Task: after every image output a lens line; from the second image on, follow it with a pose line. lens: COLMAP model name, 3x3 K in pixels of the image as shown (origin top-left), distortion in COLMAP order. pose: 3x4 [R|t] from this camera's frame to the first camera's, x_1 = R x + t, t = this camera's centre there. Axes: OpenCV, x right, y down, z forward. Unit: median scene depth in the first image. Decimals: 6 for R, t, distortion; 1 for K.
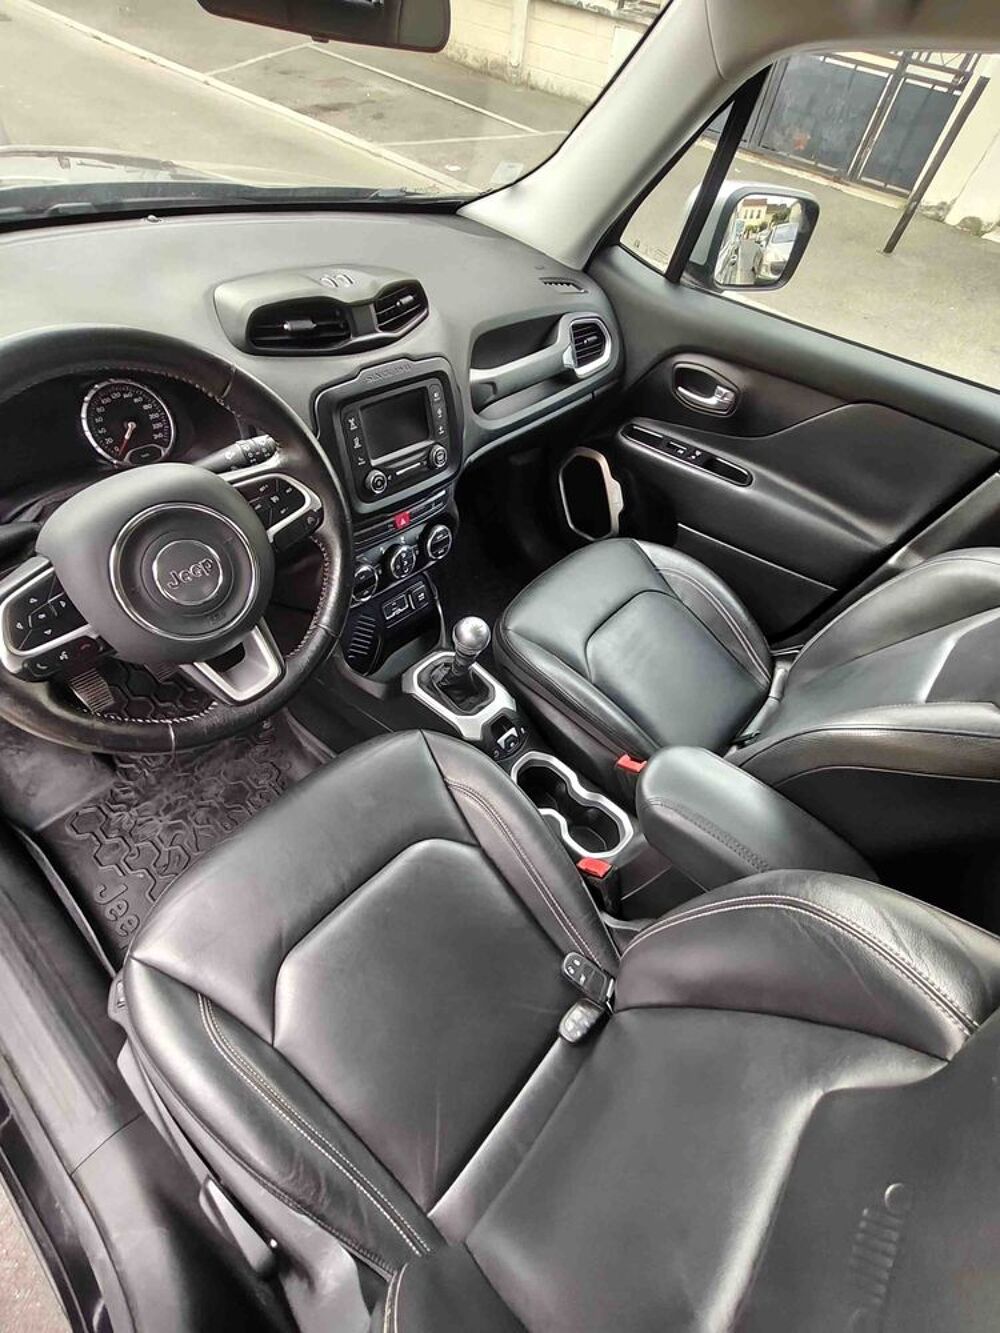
lens RADIAL K [[596.1, 0, 503.5], [0, 596.1, 672.9], [0, 0, 1]] dist [0.000456, 0.000238]
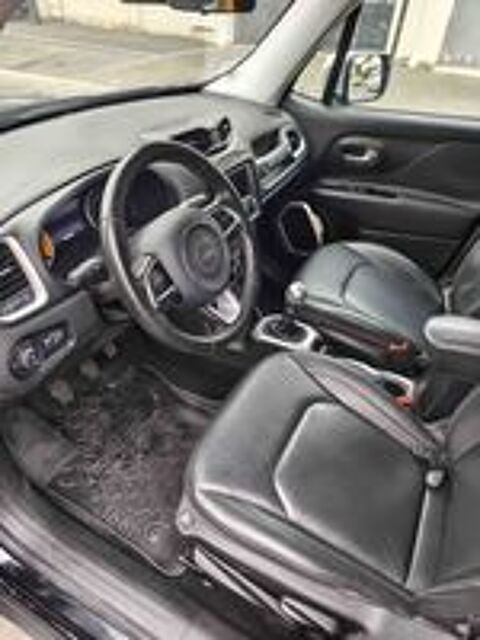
lens RADIAL K [[421.1, 0, 240.0], [0, 421.1, 320.0], [0, 0, 1]] dist [0.066606, -0.119045]
pose [[0.967560, -0.223613, 0.117583, -0.297093], [0.240437, 0.957919, -0.156780, 0.133479], [-0.077577, 0.179966, 0.980609, -0.156150]]
